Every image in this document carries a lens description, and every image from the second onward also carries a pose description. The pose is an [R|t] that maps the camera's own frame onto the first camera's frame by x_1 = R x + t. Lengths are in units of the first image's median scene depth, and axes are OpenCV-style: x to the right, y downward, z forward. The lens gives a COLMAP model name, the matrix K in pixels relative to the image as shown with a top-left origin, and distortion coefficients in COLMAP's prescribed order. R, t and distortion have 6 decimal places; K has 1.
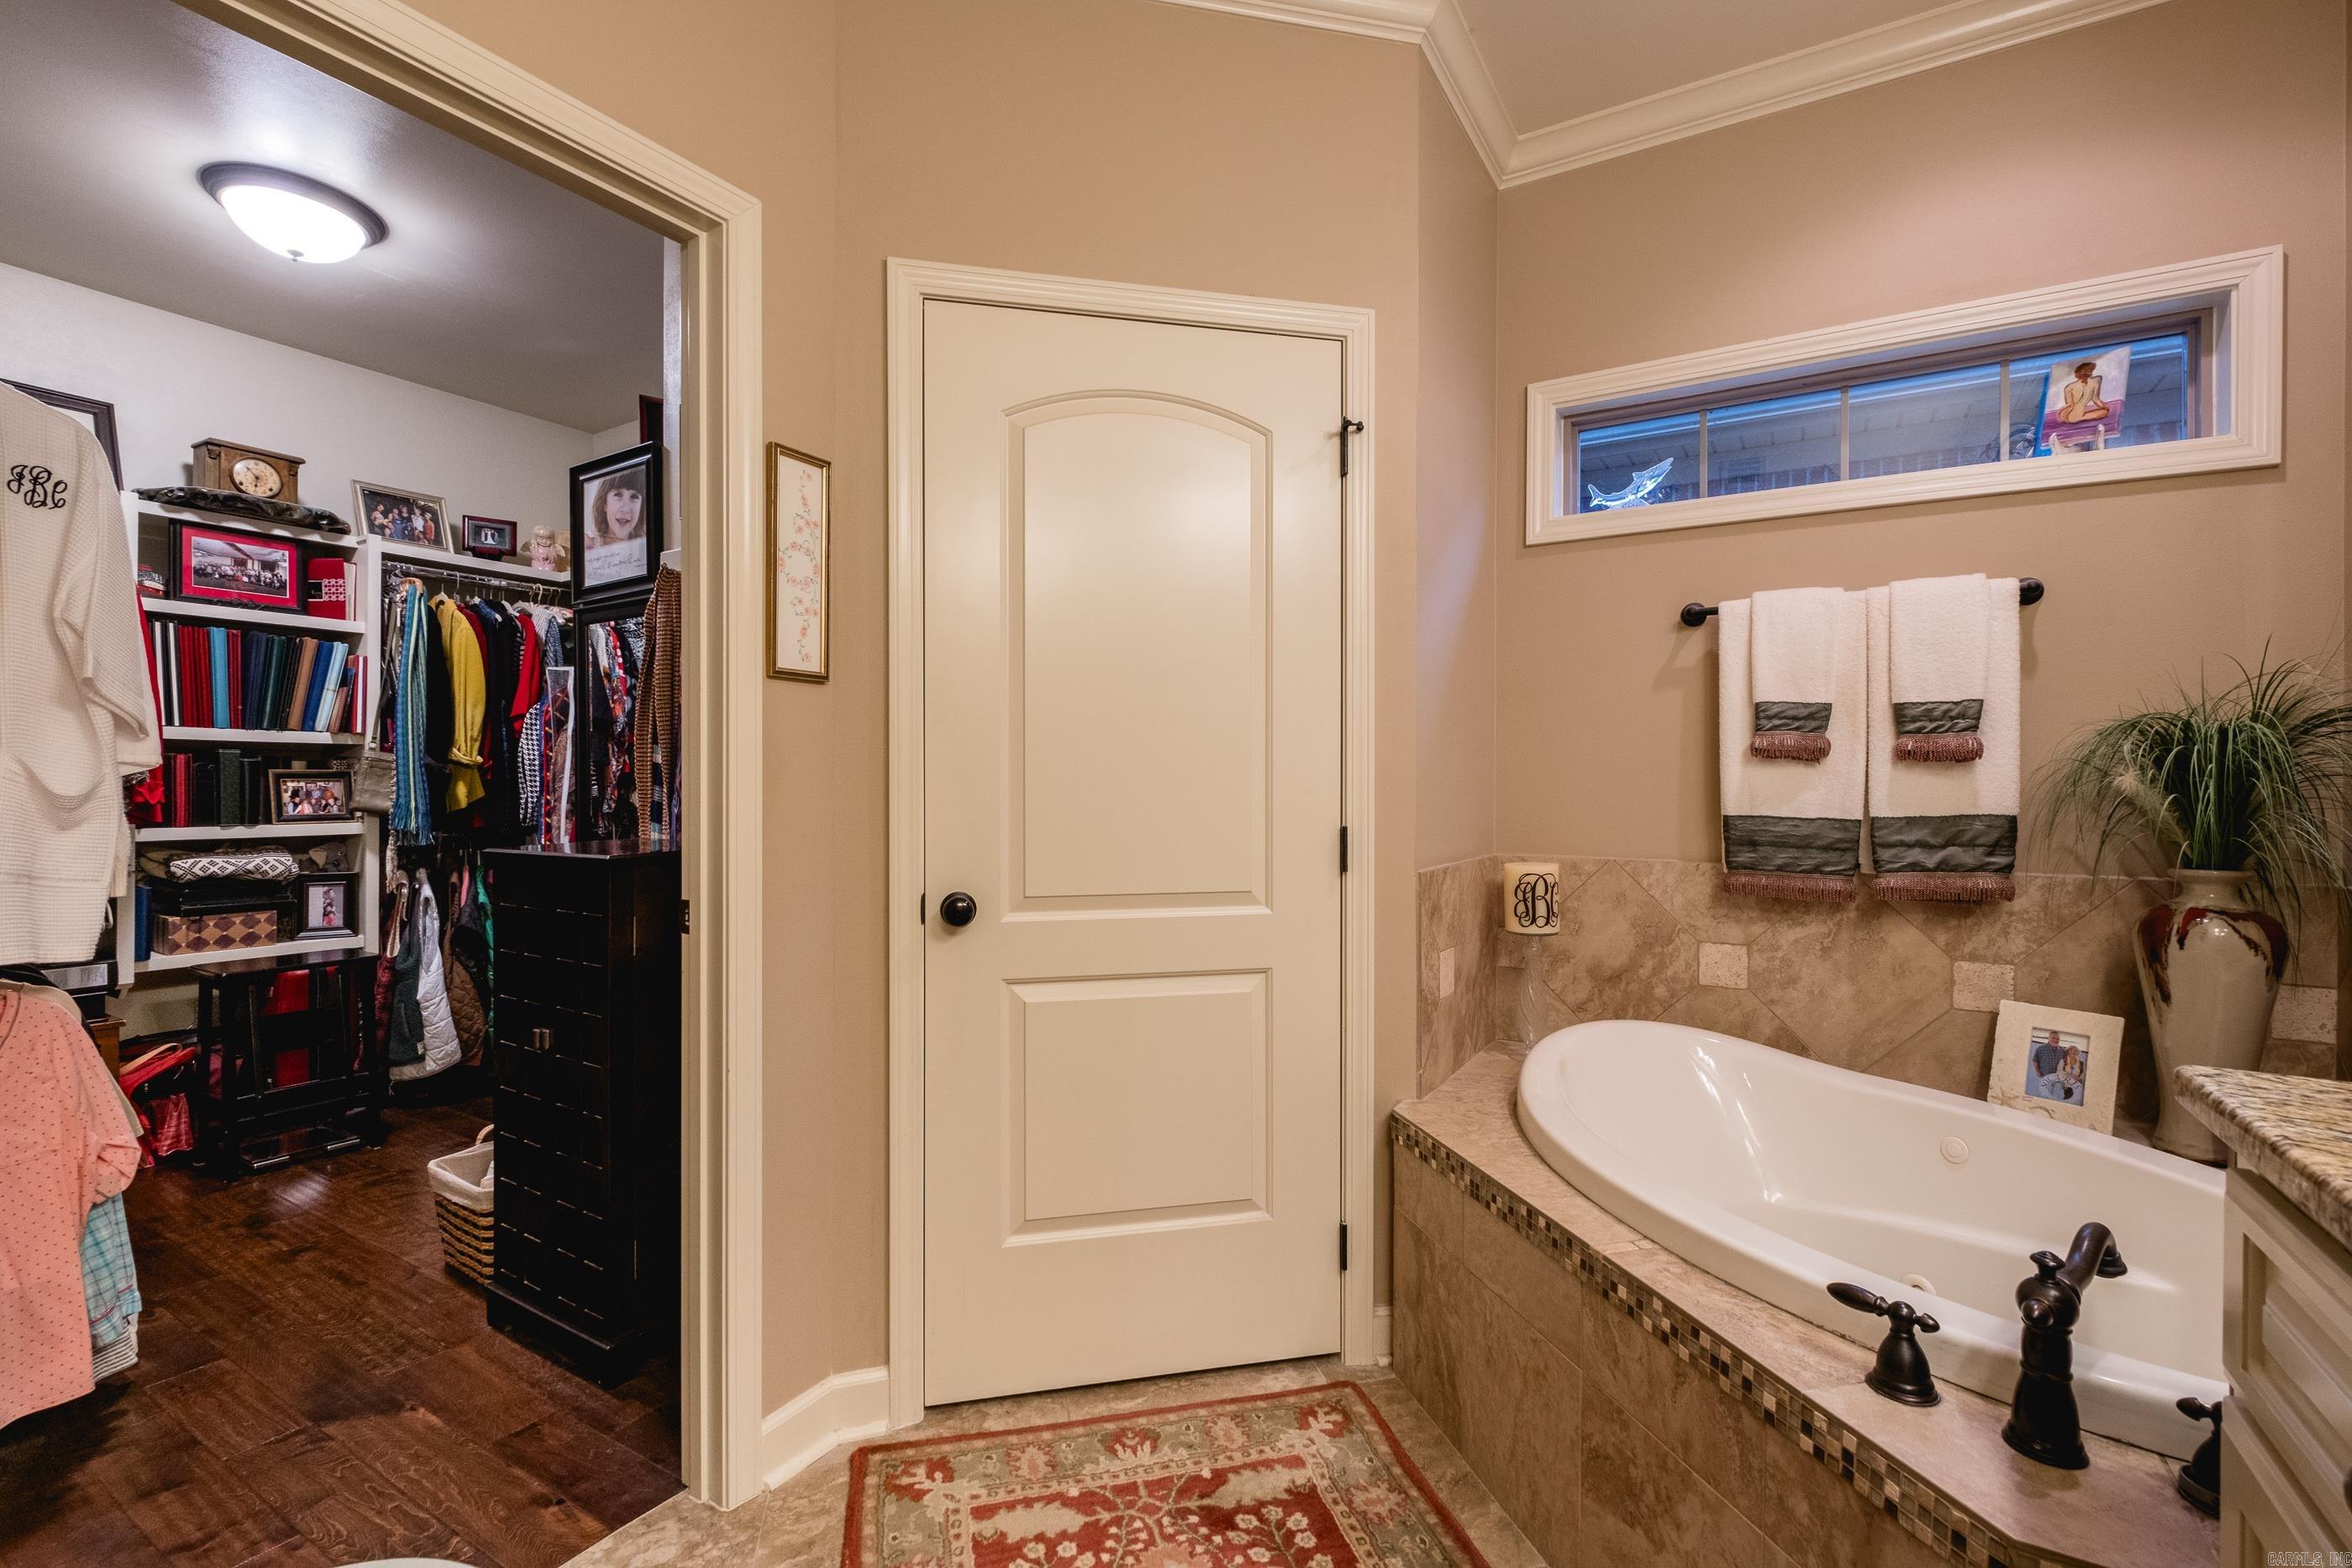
lens RADIAL K [[1032.0, 0, 1176.0], [0, 1032.0, 784.0], [0, 0, 1]] dist [0.008695, -0.005617]
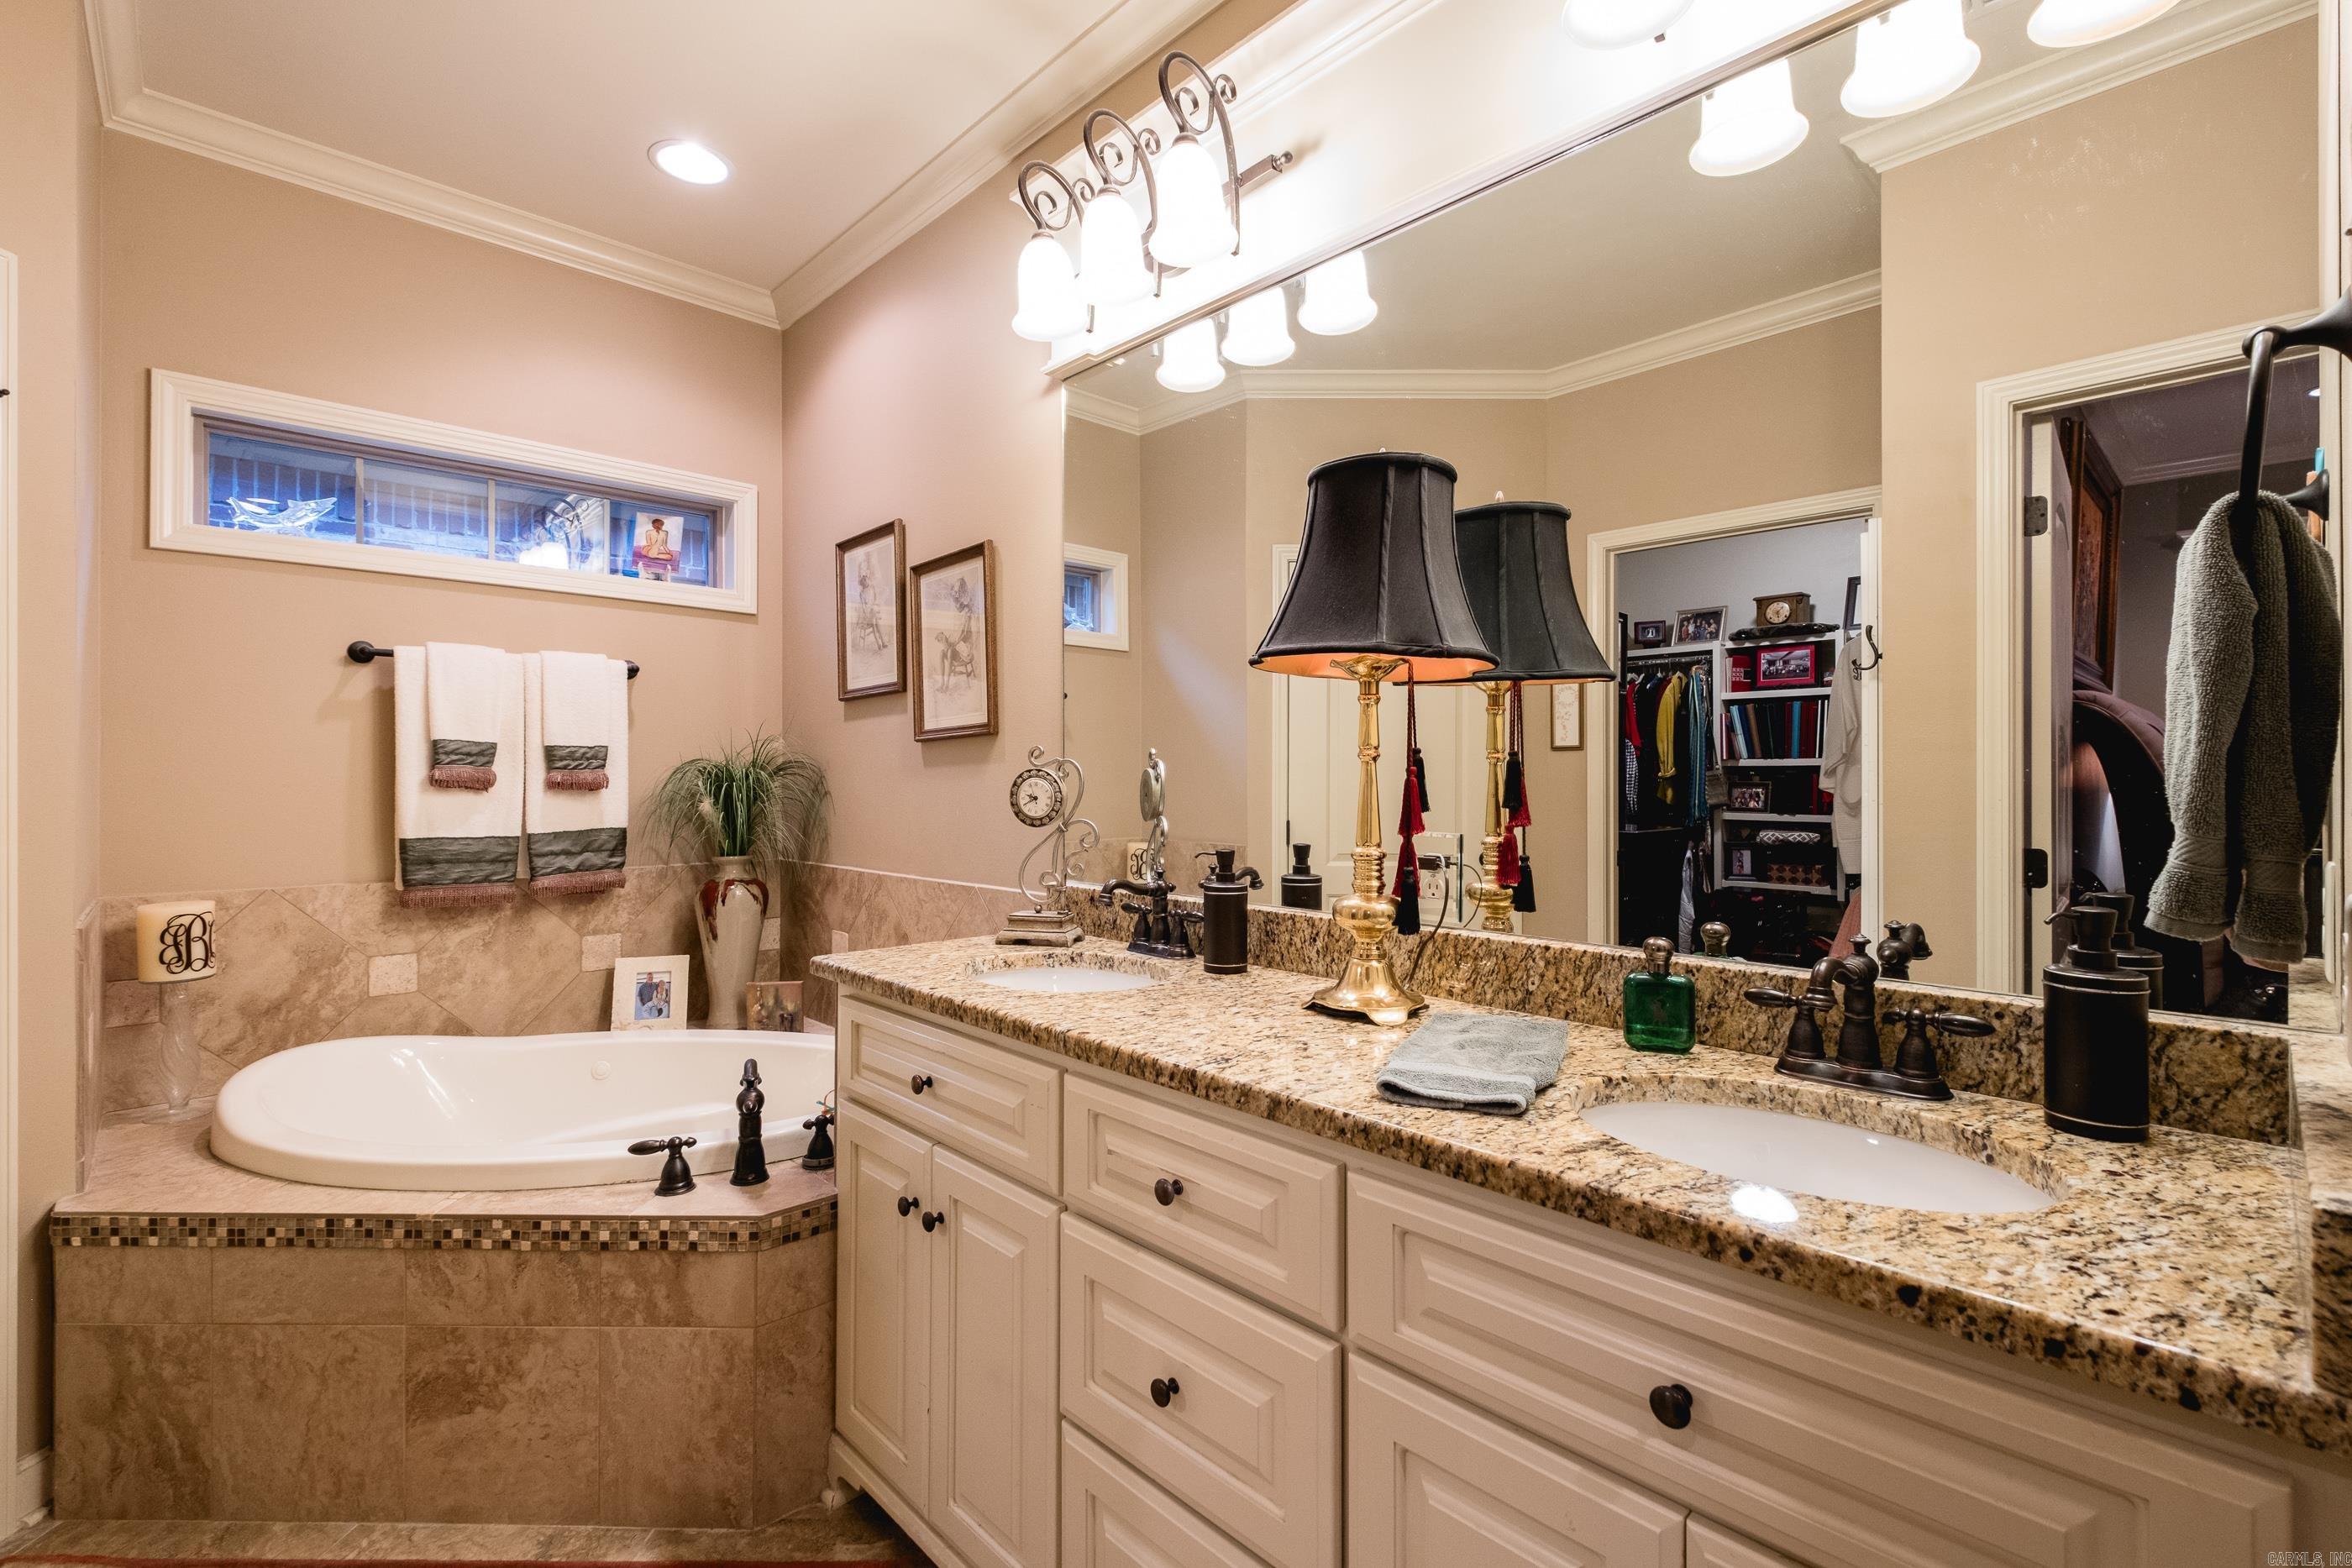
lens RADIAL K [[1017.9, 0, 1217.8], [0, 1017.9, 775.8], [0, 0, 1]] dist [0.001534, 0.000224]
pose [[0.227668, -0.000548, 0.973739, -0.355665], [0.000695, 1.000000, 0.000401, -0.039337], [-0.973739, 0.000585, 0.227669, -0.111232]]
